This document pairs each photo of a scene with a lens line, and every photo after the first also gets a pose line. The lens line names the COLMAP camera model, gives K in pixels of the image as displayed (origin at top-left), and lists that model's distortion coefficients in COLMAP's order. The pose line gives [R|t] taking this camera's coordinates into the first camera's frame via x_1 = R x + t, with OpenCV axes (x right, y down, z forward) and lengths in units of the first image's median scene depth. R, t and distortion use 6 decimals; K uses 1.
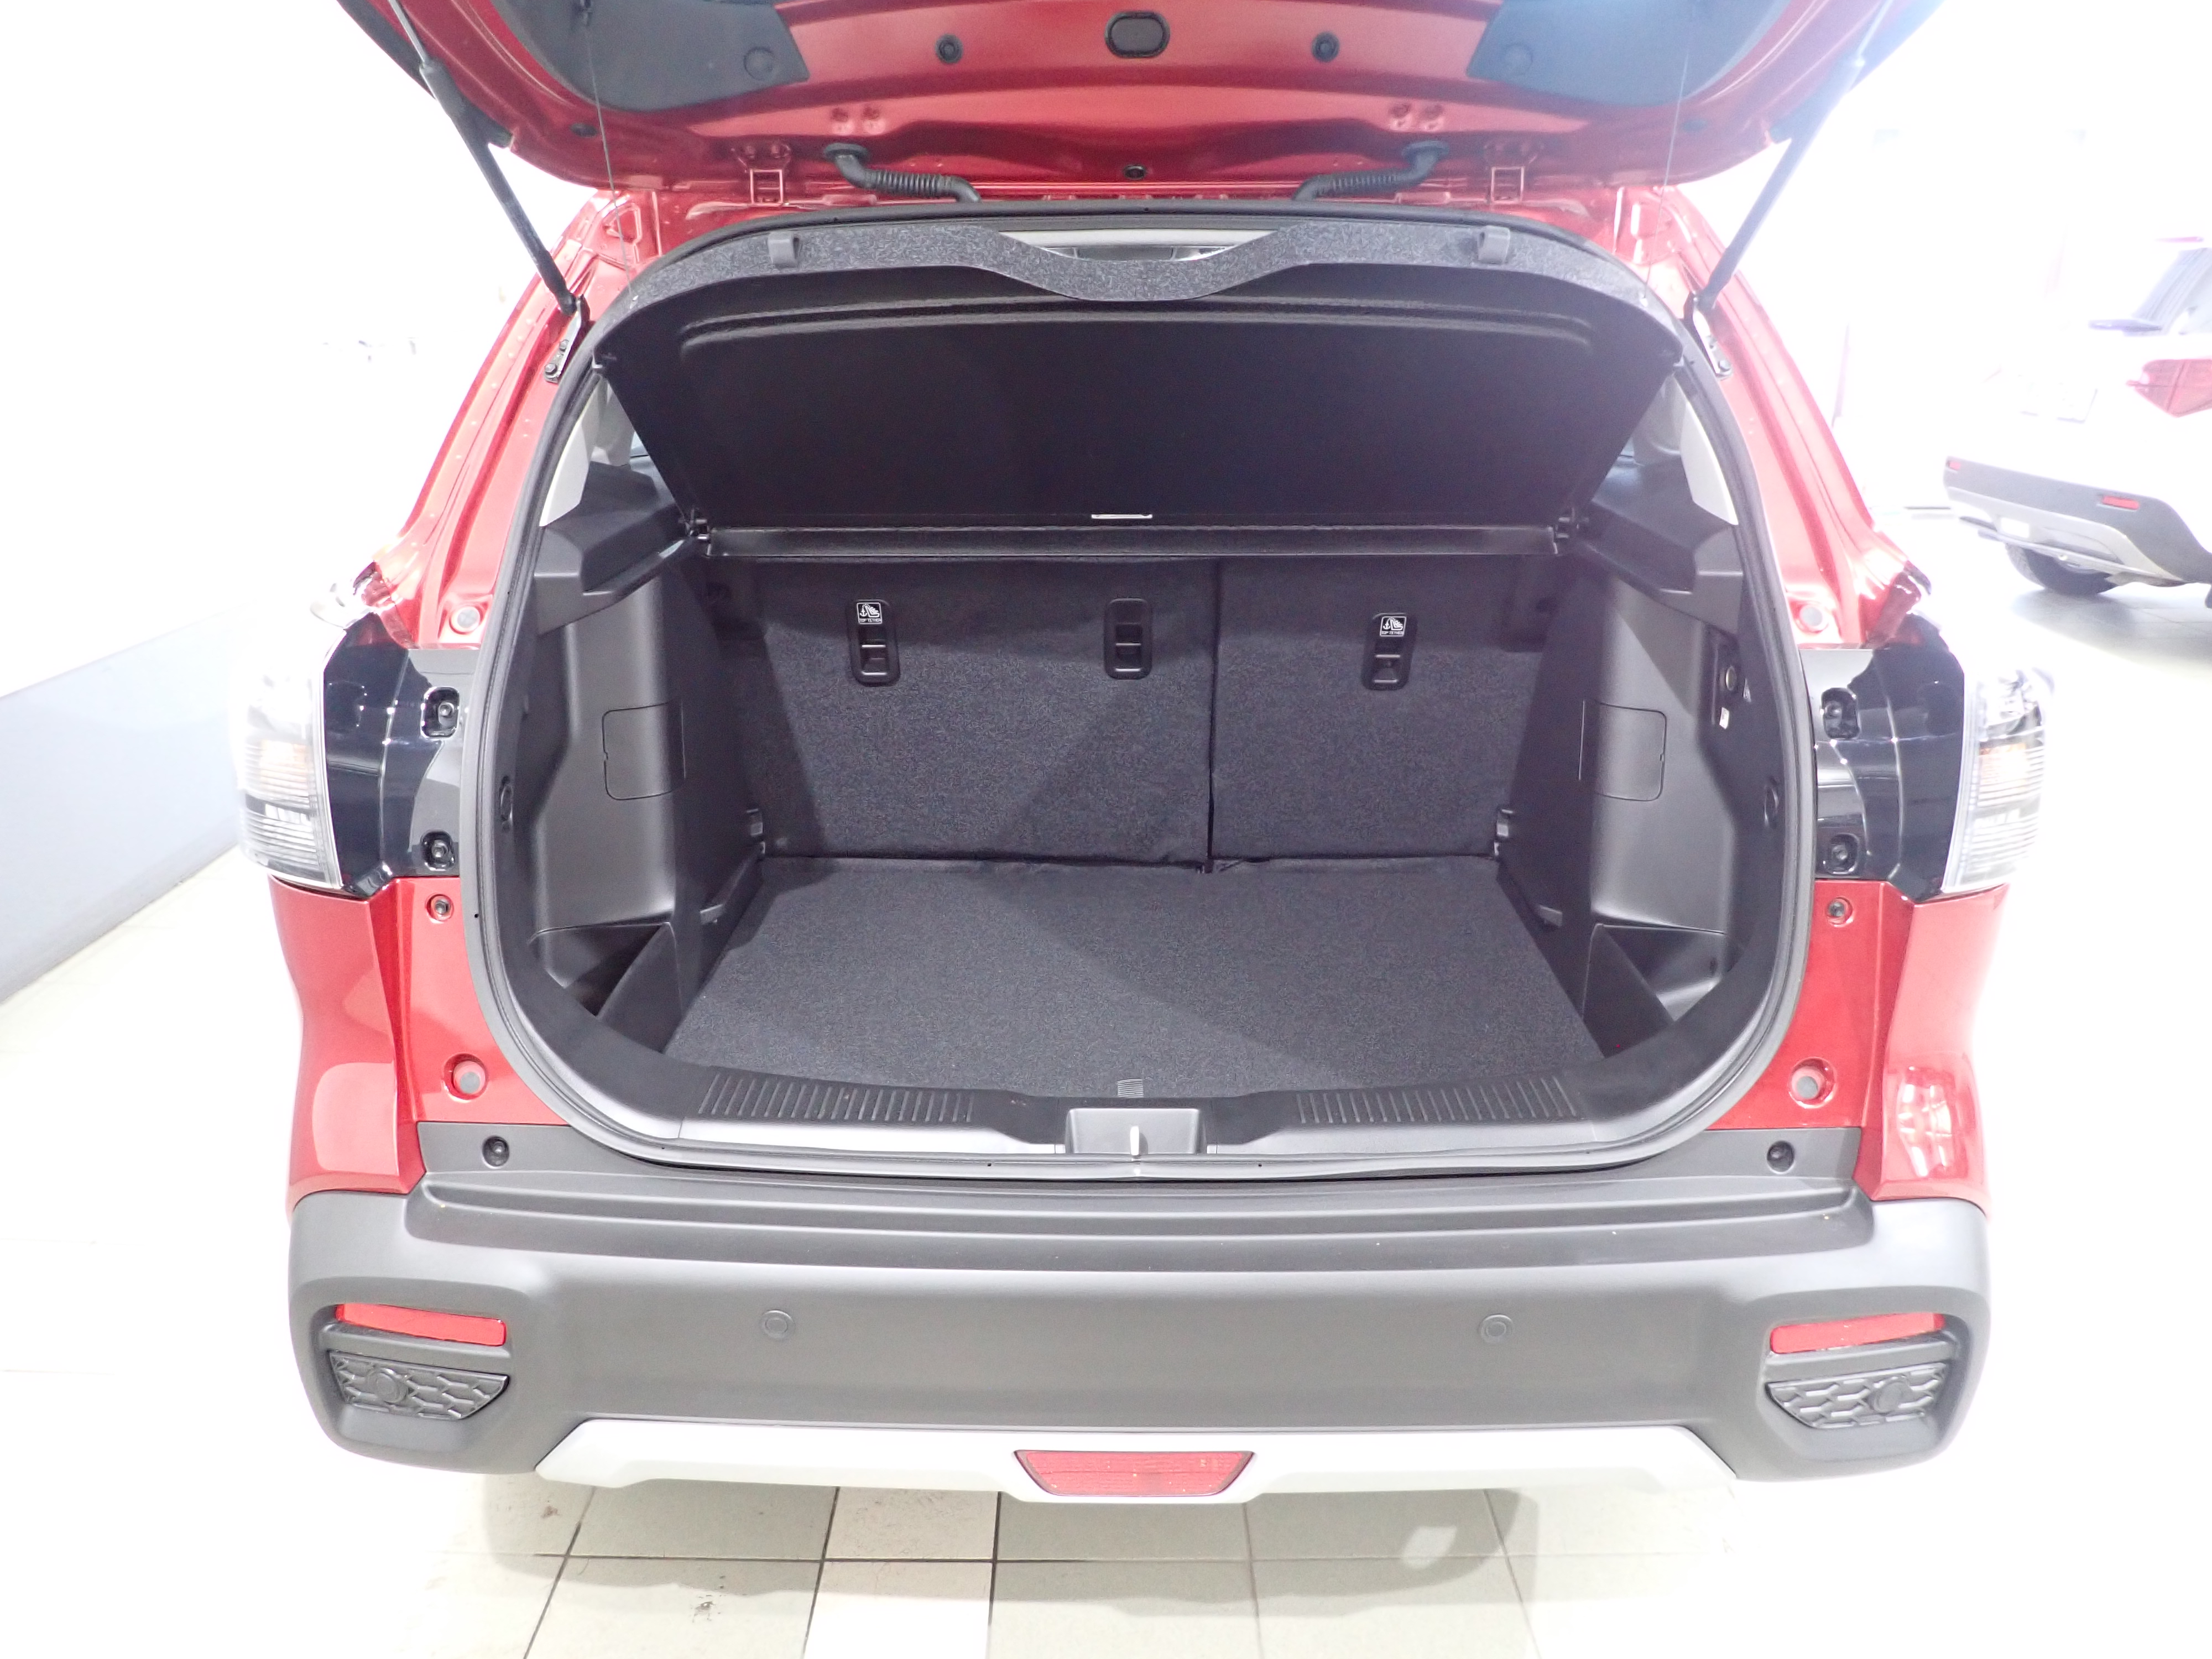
lens RADIAL K [[1633.7, 0, 1087.4], [0, 1633.7, 831.1], [0, 0, 1]] dist [-0.008768, 0.002827]
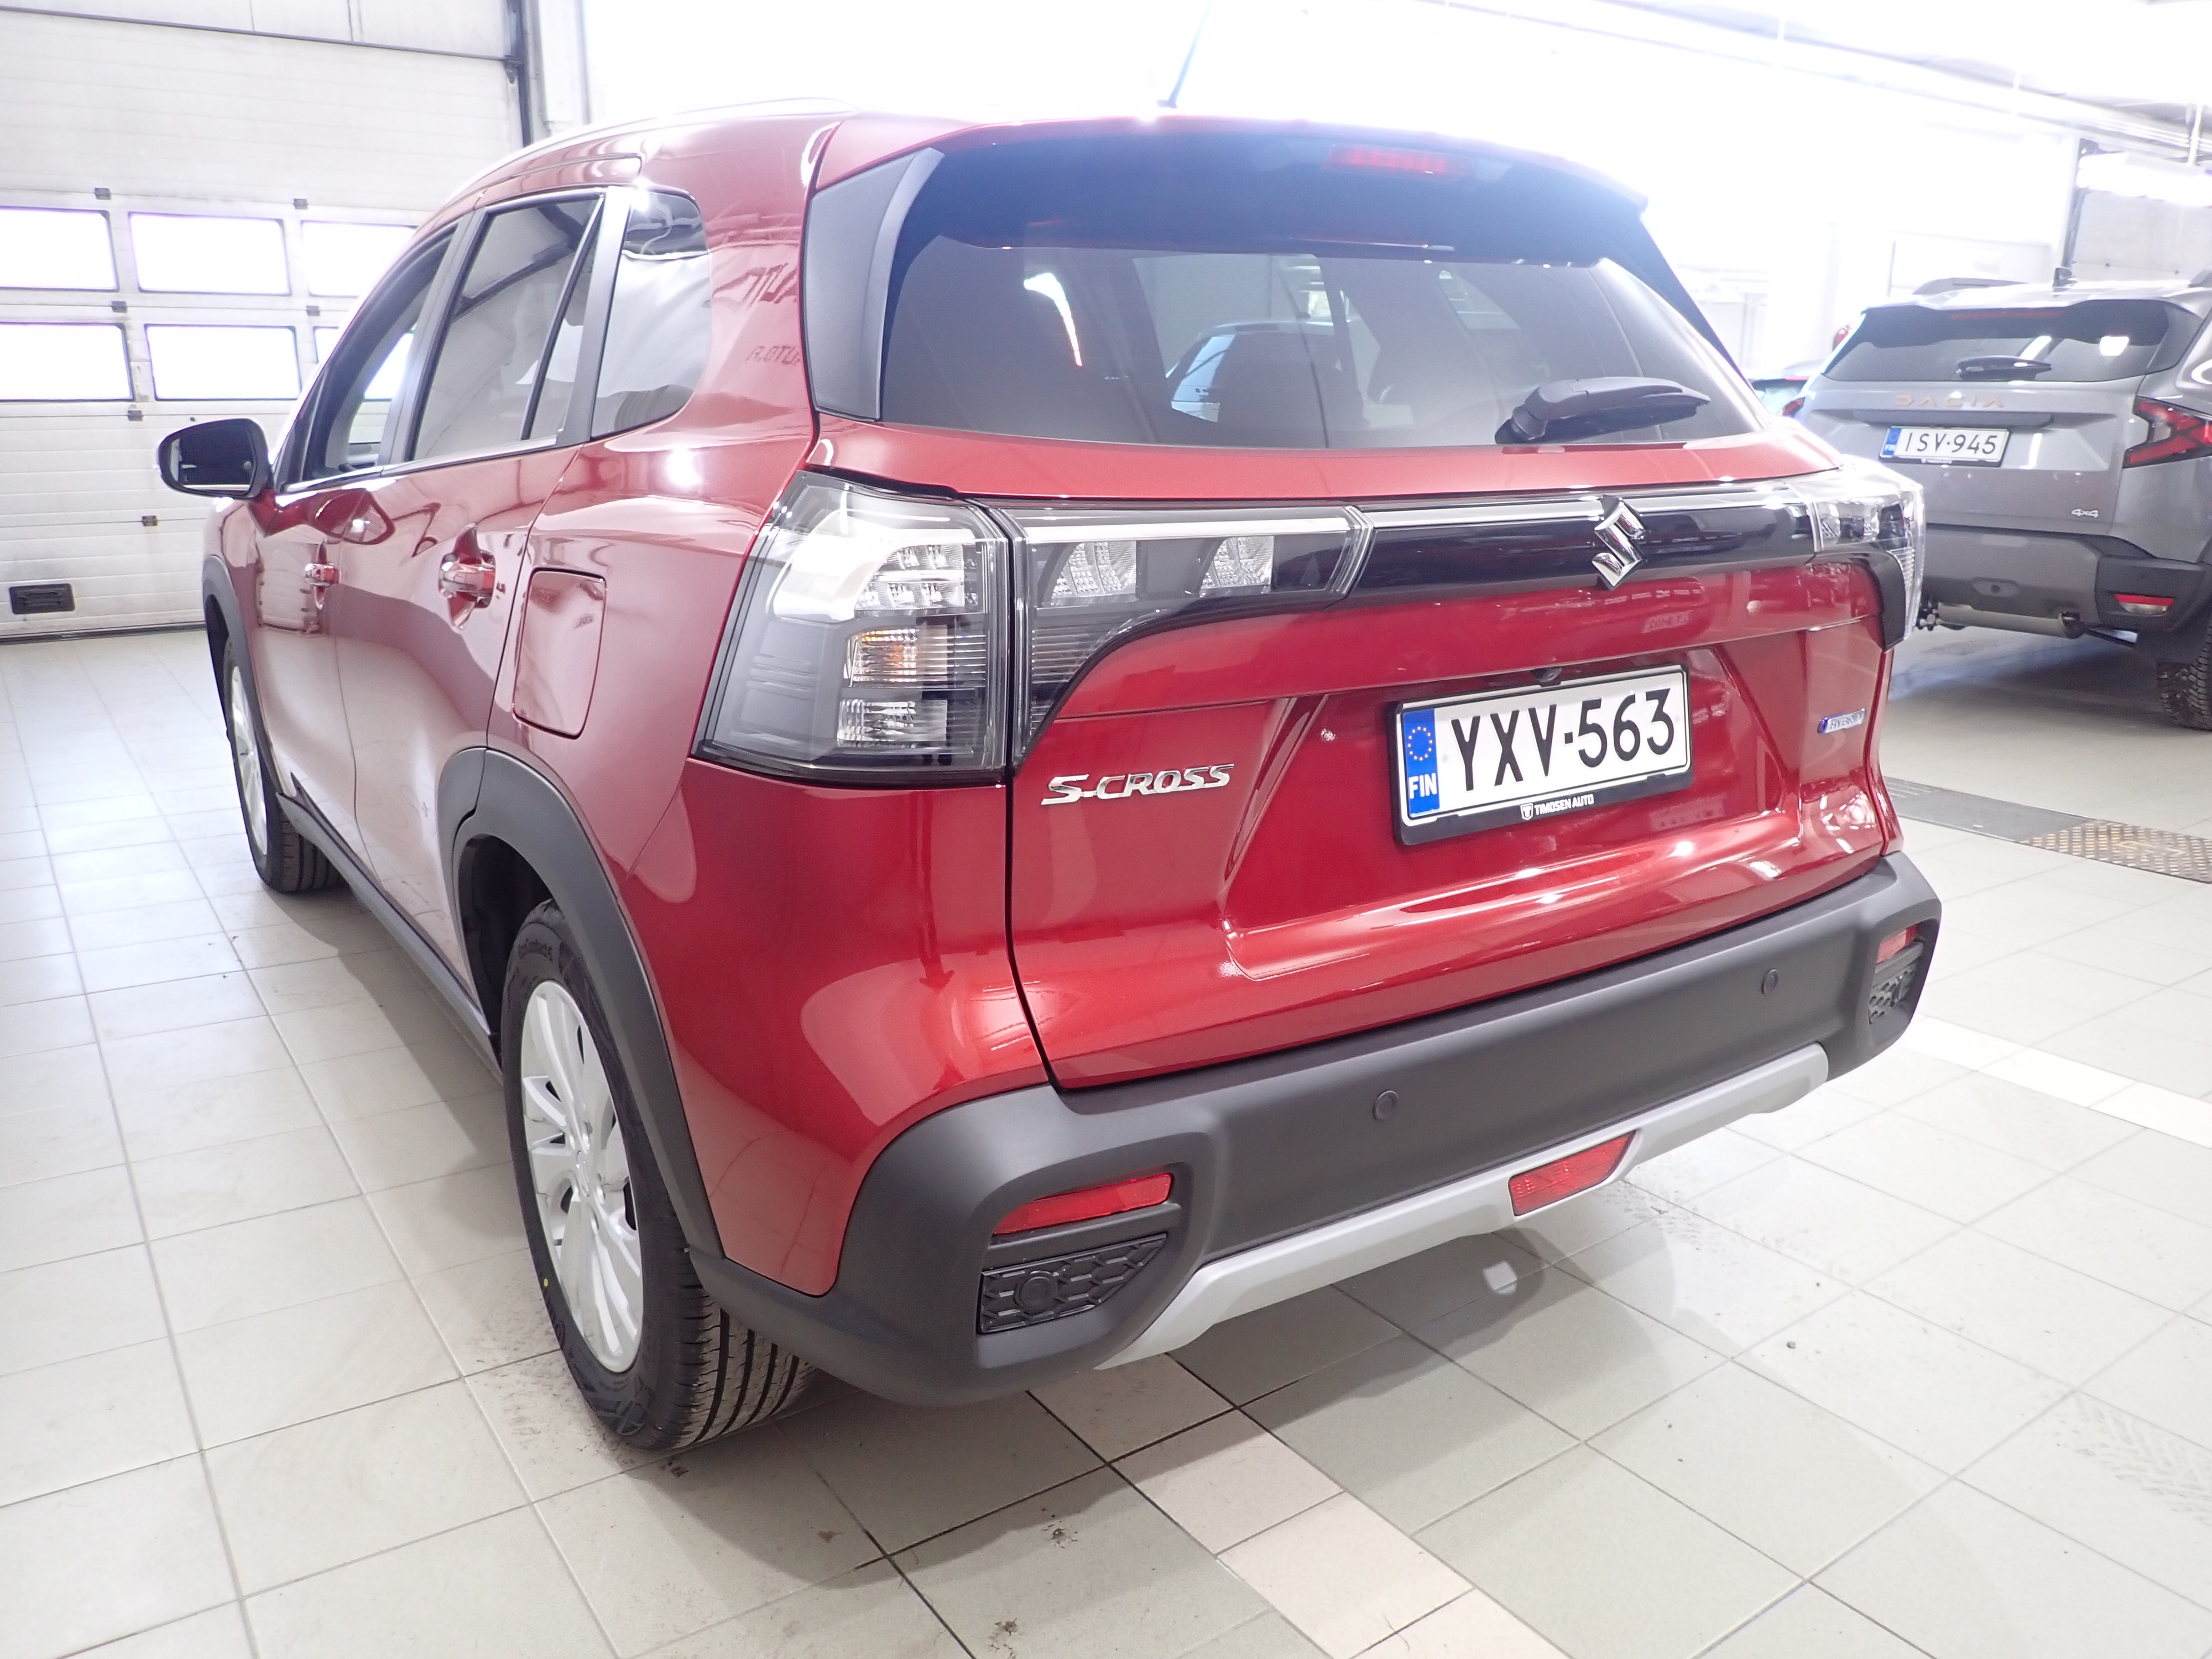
lens RADIAL K [[1633.7, 0, 1087.4], [0, 1633.7, 831.1], [0, 0, 1]] dist [-0.008768, 0.002827]
pose [[0.823202, -0.144357, 0.549090, -0.828771], [0.181145, 0.983370, -0.013045, 0.081324], [-0.538075, 0.110204, 0.835662, 0.128009]]
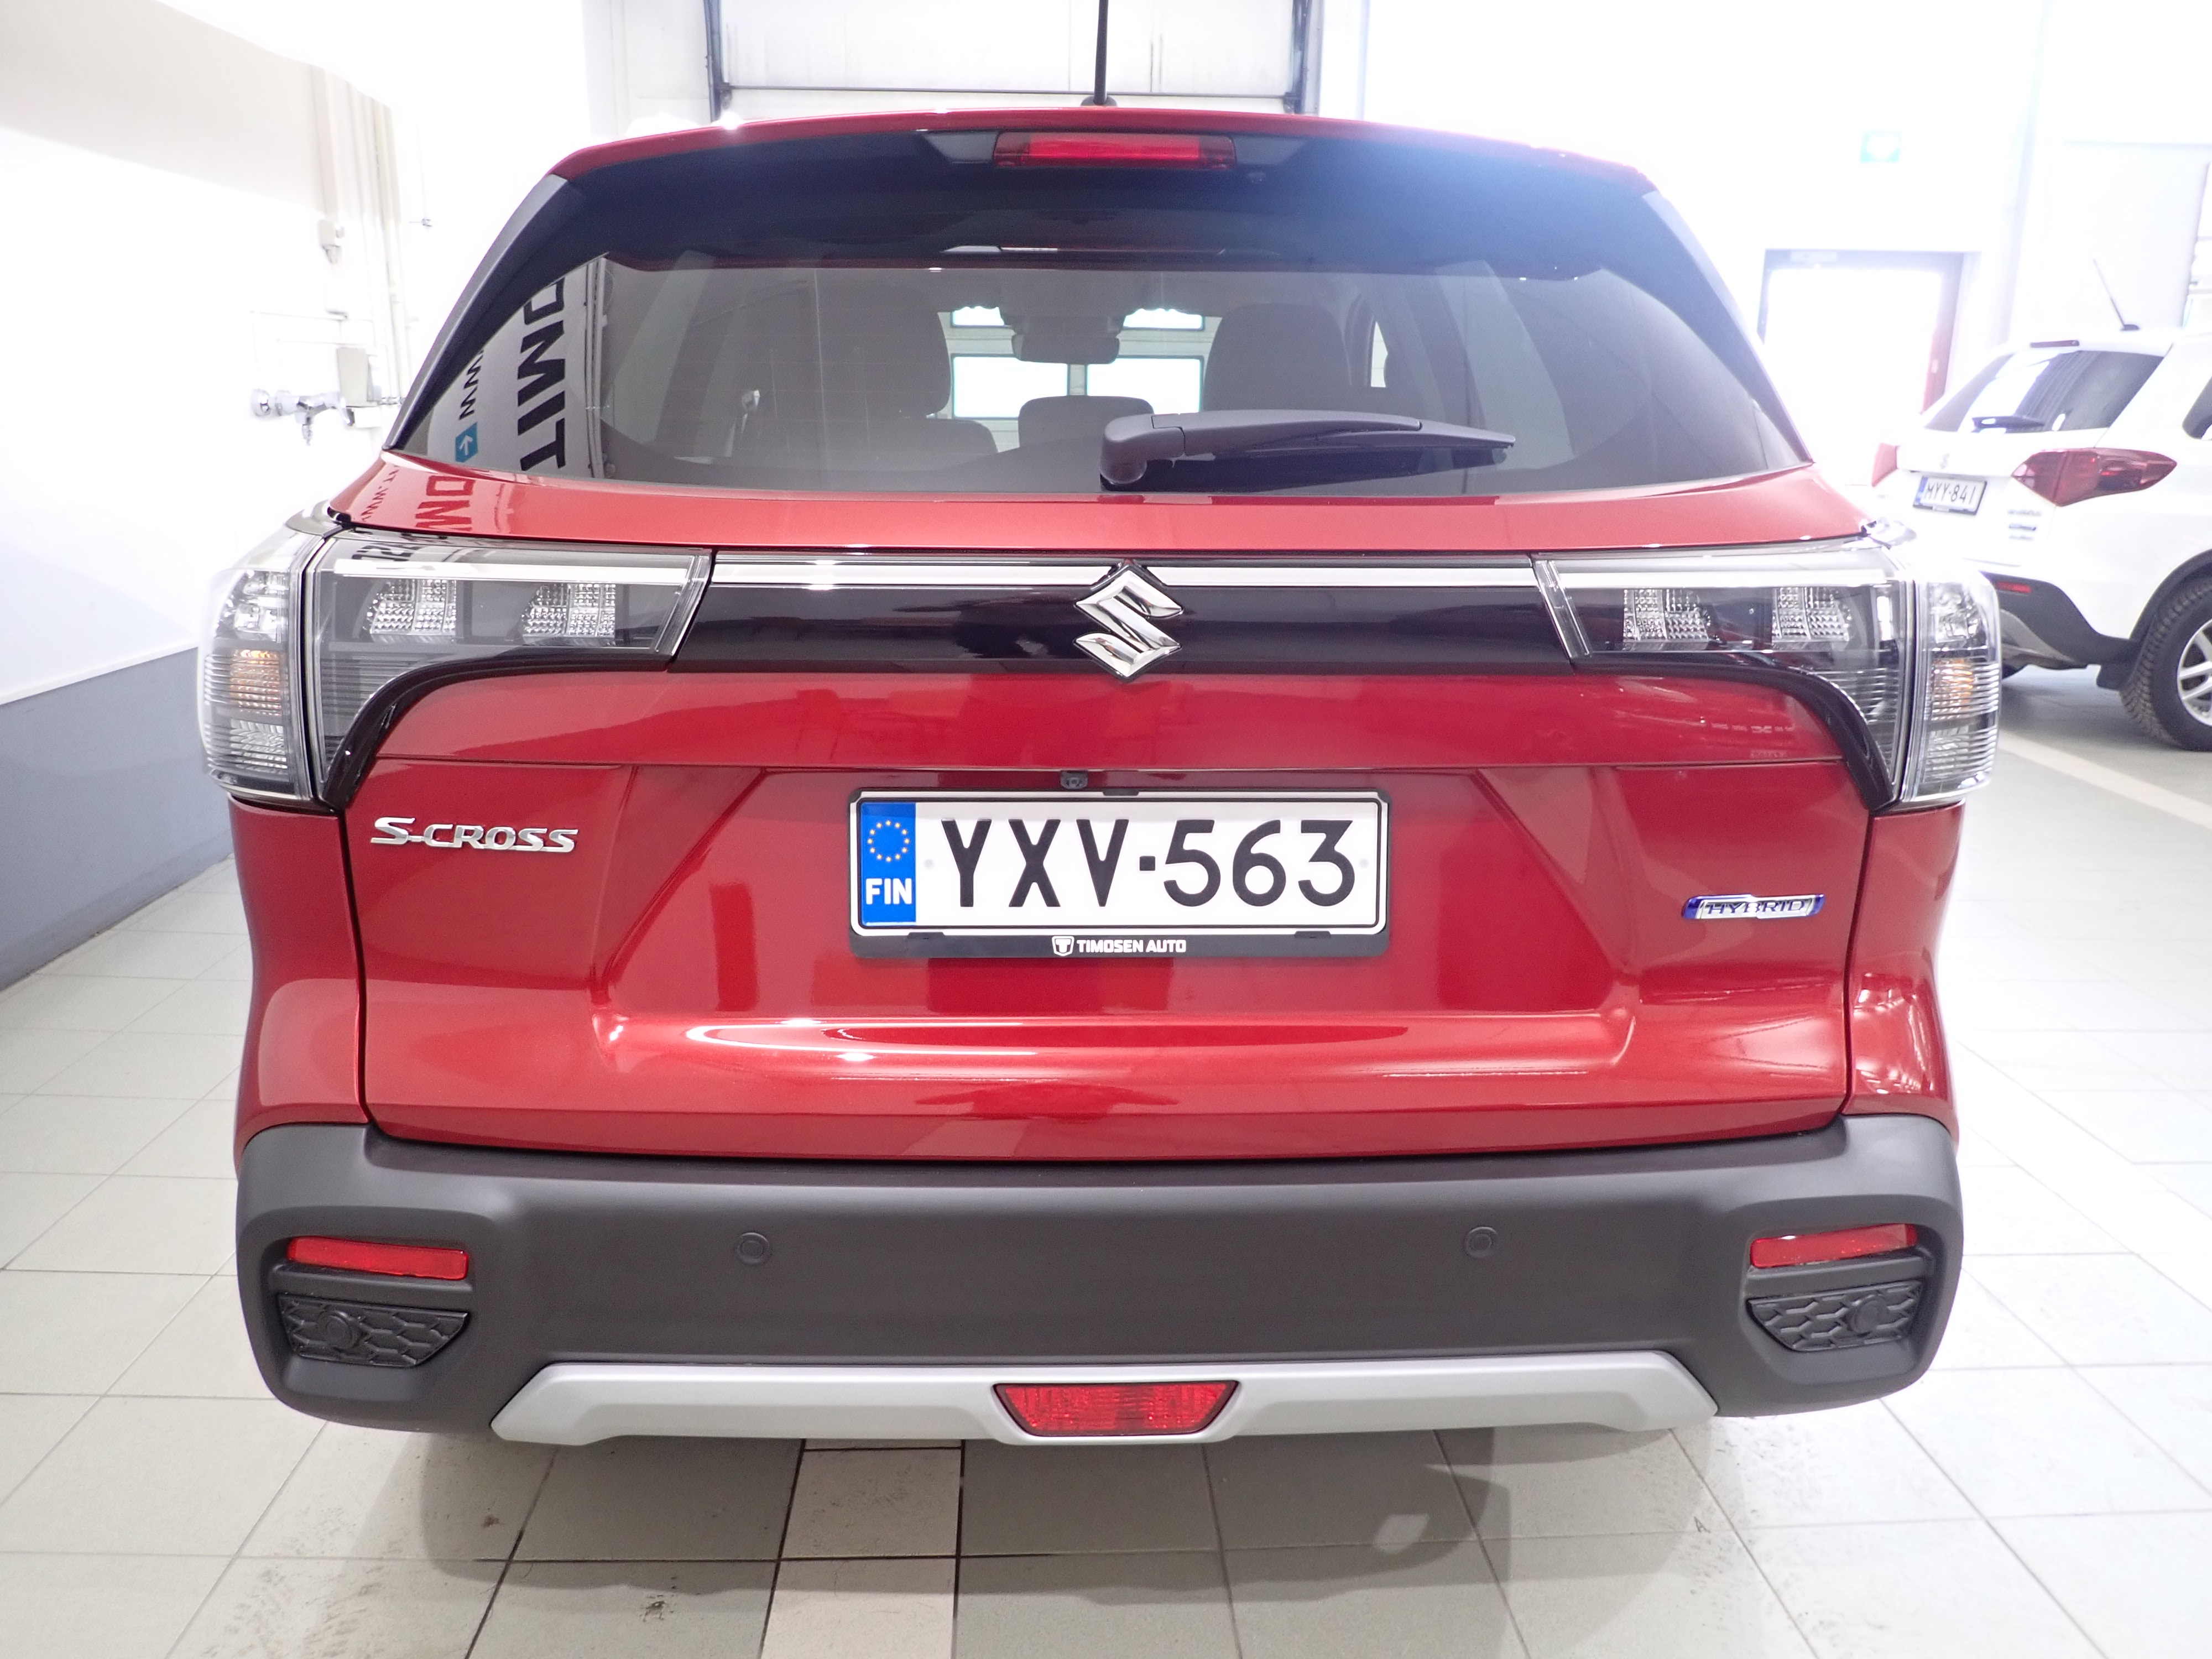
lens RADIAL K [[1633.7, 0, 1087.4], [0, 1633.7, 831.1], [0, 0, 1]] dist [-0.008768, 0.002827]
pose [[0.998837, -0.000768, 0.048215, -0.032457], [0.004404, 0.997147, -0.075349, 0.111709], [-0.048020, 0.075474, 0.995991, 0.000143]]
